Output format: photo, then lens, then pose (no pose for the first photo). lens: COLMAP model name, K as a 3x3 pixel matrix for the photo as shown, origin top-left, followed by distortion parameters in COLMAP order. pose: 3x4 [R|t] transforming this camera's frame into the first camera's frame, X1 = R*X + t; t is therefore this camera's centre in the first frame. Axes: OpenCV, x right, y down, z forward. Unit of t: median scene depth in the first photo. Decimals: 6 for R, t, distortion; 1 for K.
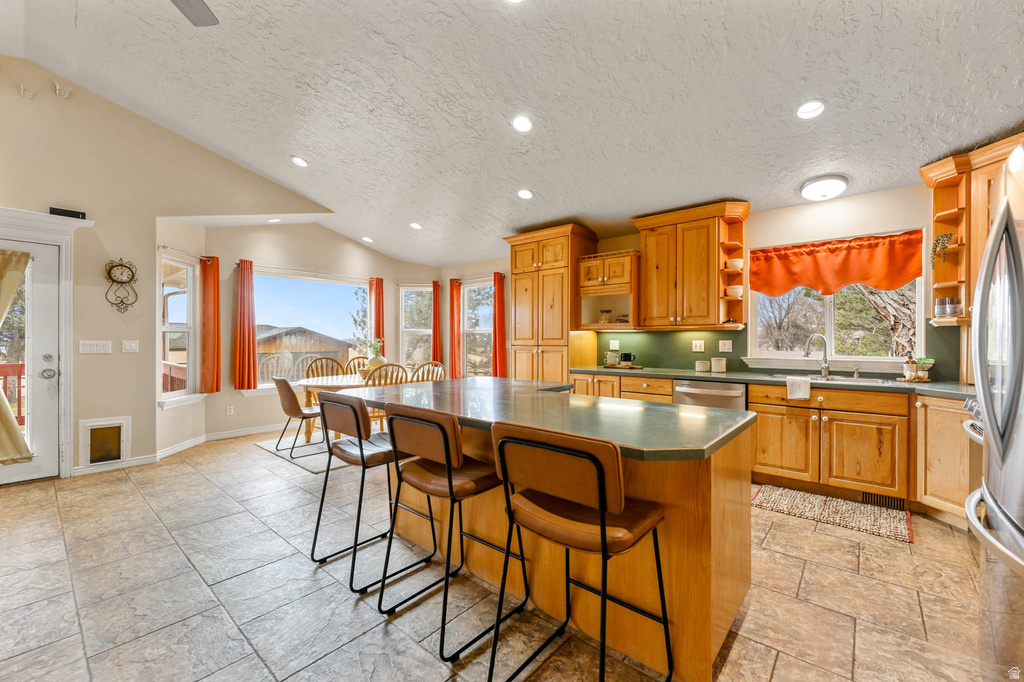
lens RADIAL K [[421.2, 0, 503.9], [0, 421.2, 340.7], [0, 0, 1]] dist [-0.002303, -0.002010]
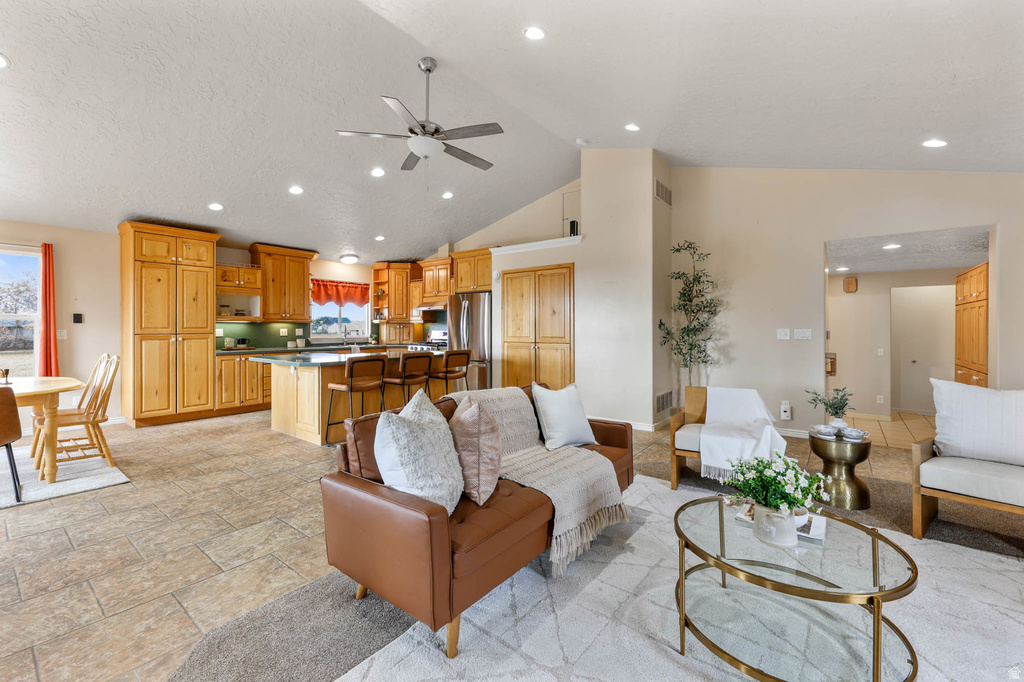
lens RADIAL K [[421.2, 0, 510.5], [0, 421.2, 333.3], [0, 0, 1]] dist [-0.002303, -0.002010]
pose [[-0.051412, -0.012466, 0.998600, -1.225424], [0.002302, 0.999918, 0.012601, -0.001336], [-0.998675, 0.002946, -0.051379, 0.230356]]
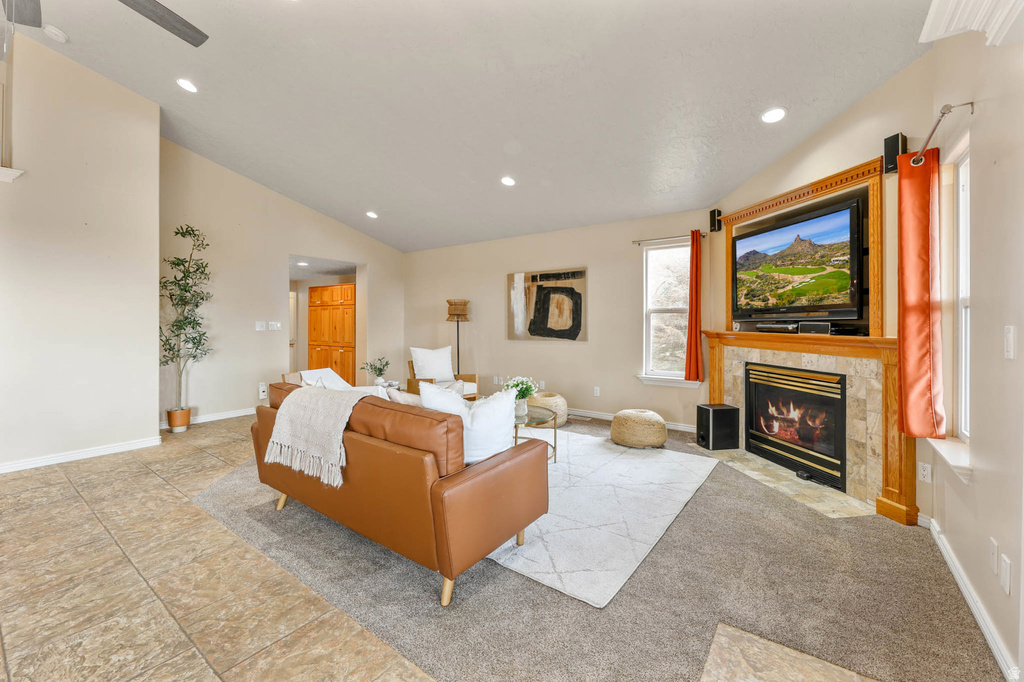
lens RADIAL K [[421.2, 0, 494.7], [0, 421.2, 322.3], [0, 0, 1]] dist [-0.002303, -0.002010]
pose [[-0.998294, -0.000156, -0.058385, -0.800785], [-0.000490, 0.999984, 0.005704, -0.003131], [0.058383, 0.005723, -0.998278, 0.790516]]
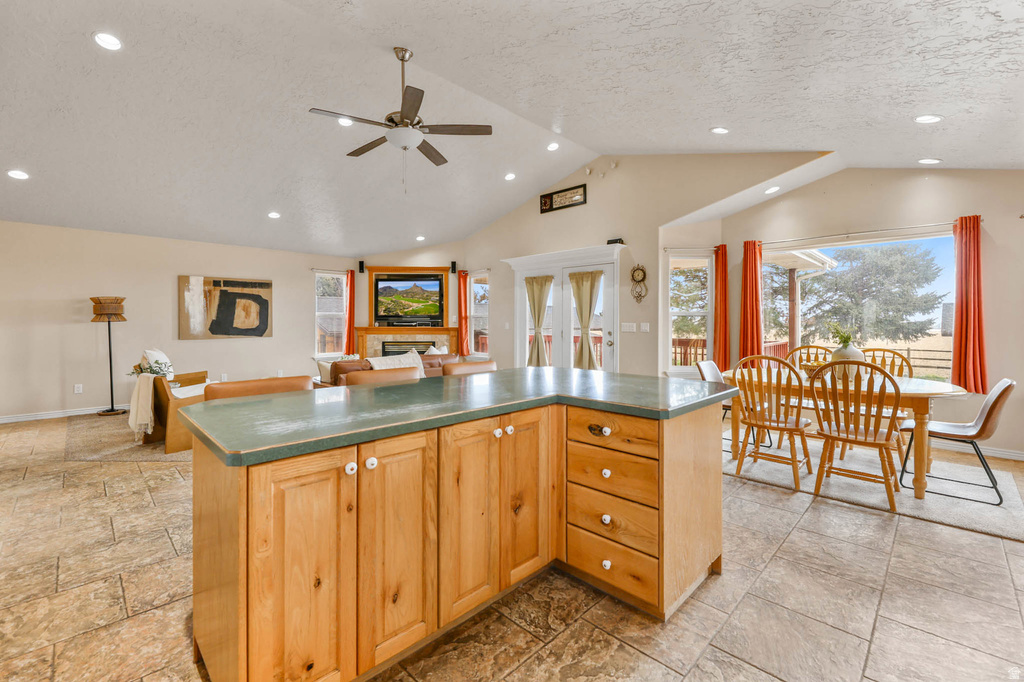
lens RADIAL K [[441.6, 0, 529.7], [0, 441.6, 326.7], [0, 0, 1]] dist [0.000557, -0.001672]
pose [[-0.051452, 0.012505, -0.998597, 0.526659], [-0.004002, 0.999911, 0.012728, -0.005091], [0.998667, 0.004652, -0.051398, 0.656120]]
